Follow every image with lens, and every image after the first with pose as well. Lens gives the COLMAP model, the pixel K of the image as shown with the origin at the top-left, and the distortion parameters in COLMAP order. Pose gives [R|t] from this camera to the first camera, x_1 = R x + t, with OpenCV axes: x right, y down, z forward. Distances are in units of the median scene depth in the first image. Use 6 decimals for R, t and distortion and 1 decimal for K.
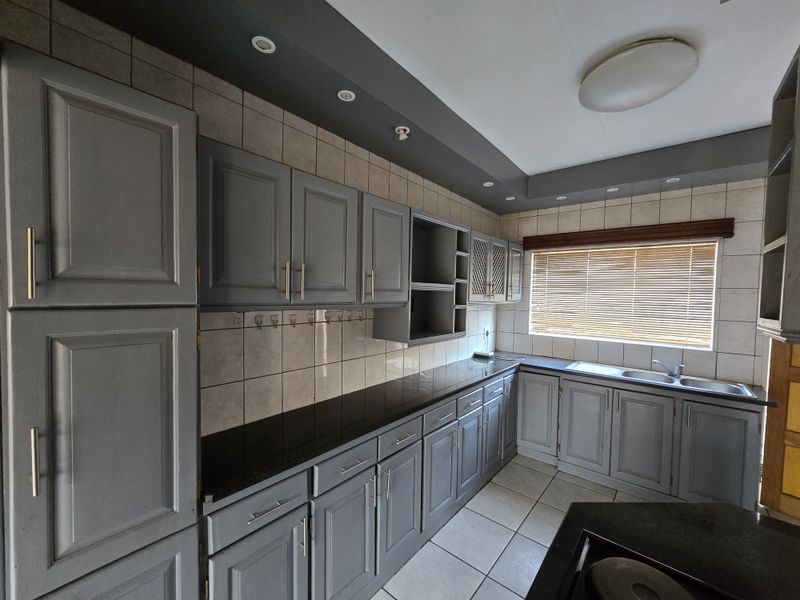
lens RADIAL K [[326.8, 0, 400.1], [0, 326.8, 305.9], [0, 0, 1]] dist [-0.002745, -0.000151]
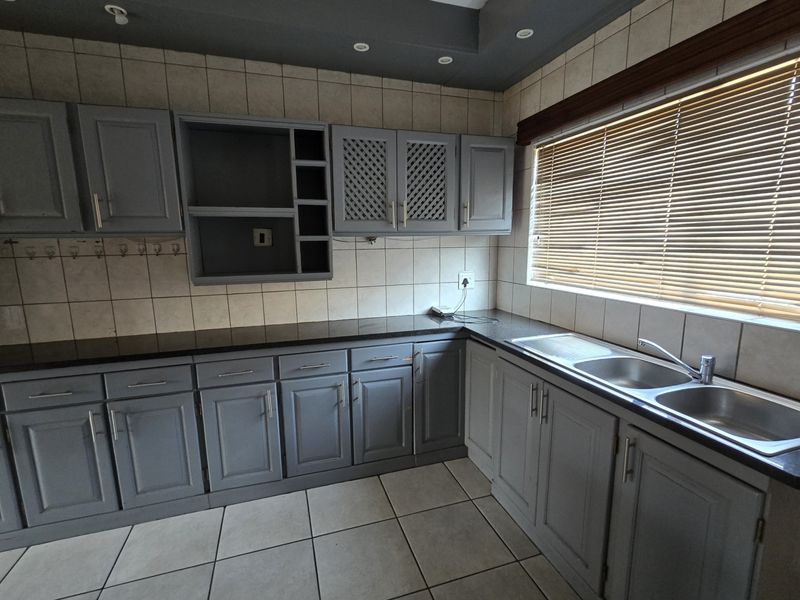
lens RADIAL K [[377.5, 0, 399.5], [0, 377.5, 305.9], [0, 0, 1]] dist [-0.006052, -0.000780]
pose [[0.848722, 0.061701, -0.525228, 0.775358], [0.006388, 0.991902, 0.126846, 0.045851], [0.528801, -0.111012, 0.841455, 0.358497]]
